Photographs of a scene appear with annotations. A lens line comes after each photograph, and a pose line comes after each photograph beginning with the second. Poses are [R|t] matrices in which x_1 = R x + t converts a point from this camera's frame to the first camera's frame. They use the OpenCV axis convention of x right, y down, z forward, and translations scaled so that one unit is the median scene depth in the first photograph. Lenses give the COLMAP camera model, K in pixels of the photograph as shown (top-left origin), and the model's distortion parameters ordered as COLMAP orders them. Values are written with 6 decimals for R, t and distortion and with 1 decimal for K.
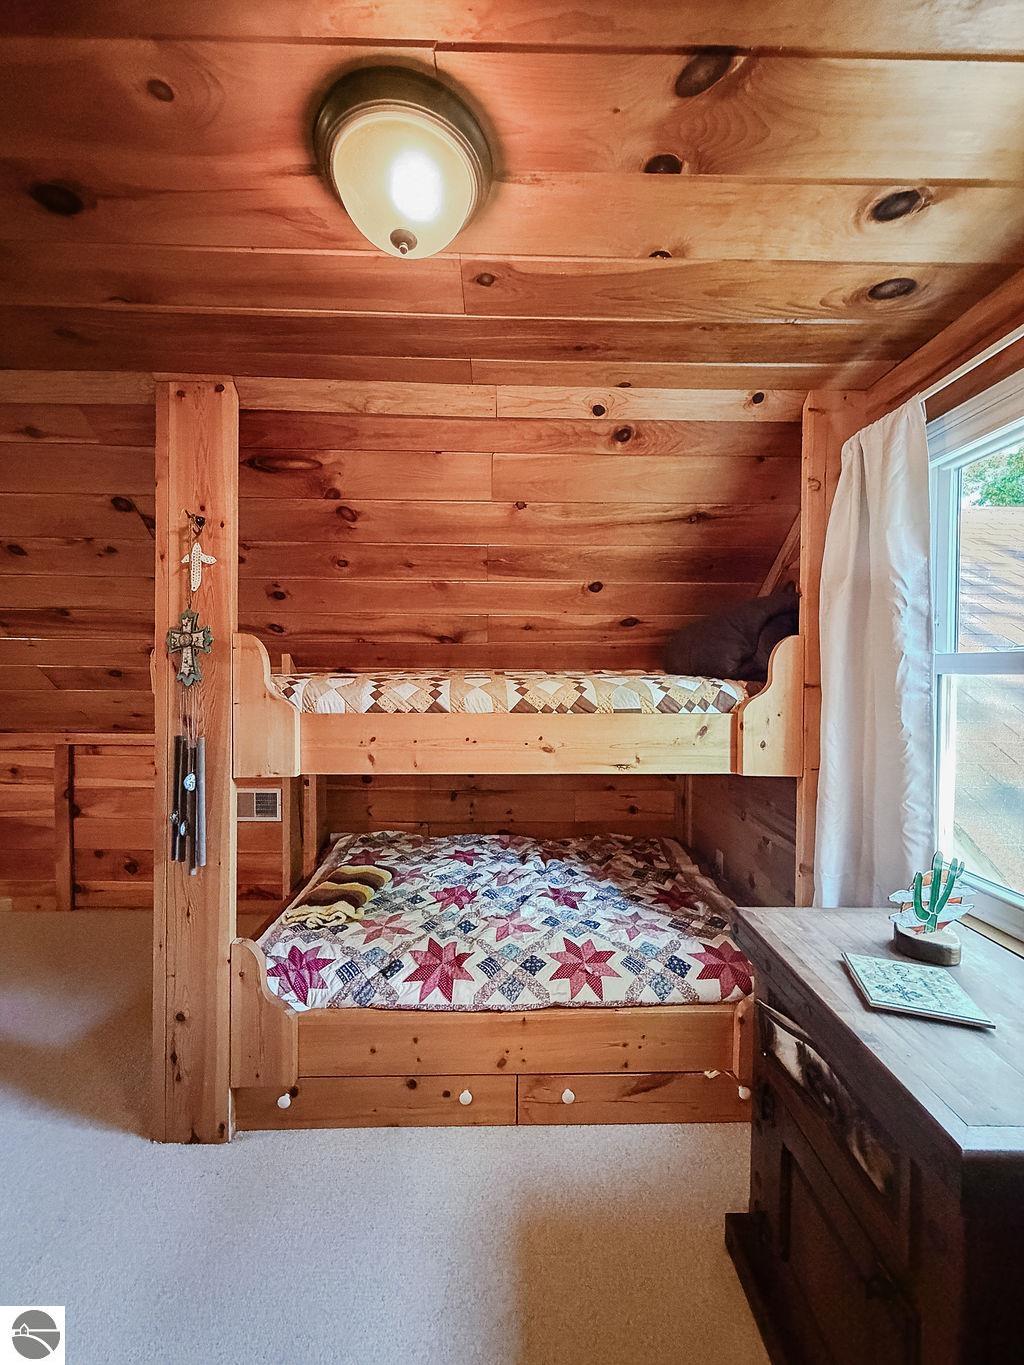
lens RADIAL K [[543.6, 0, 512.6], [0, 543.6, 678.9], [0, 0, 1]] dist [-0.001093, 0.000355]
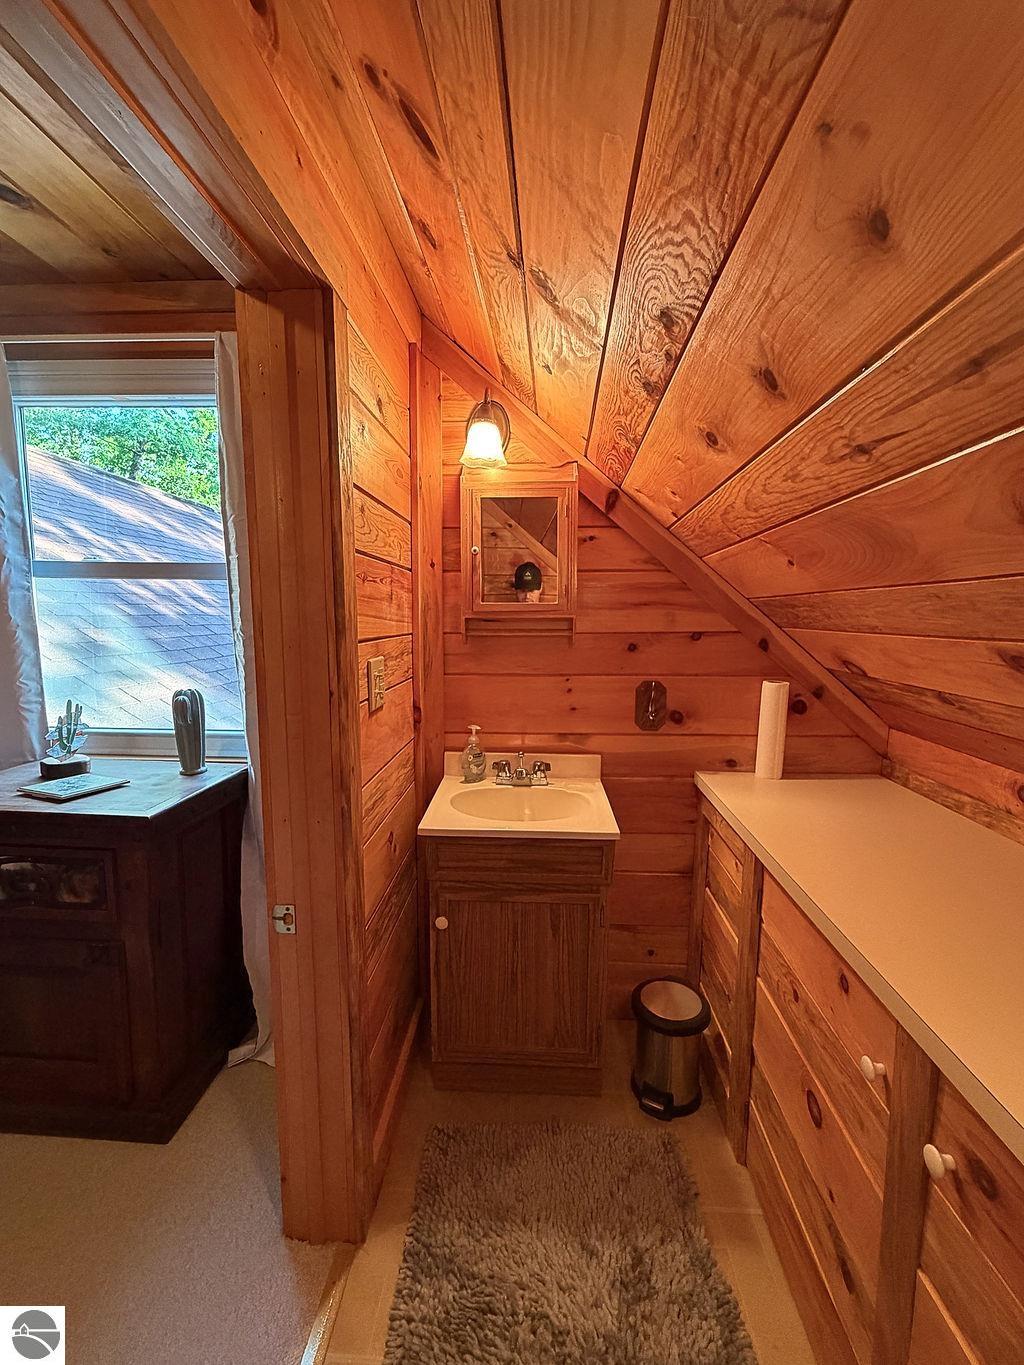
lens RADIAL K [[590.8, 0, 512.0], [0, 590.8, 682.5], [0, 0, 1]] dist [0.000133, 0.000019]
pose [[0.070900, -0.126768, 0.989395, -0.537844], [-0.001462, 0.991877, 0.127191, 0.061535], [-0.997482, -0.010465, 0.070139, -0.213302]]
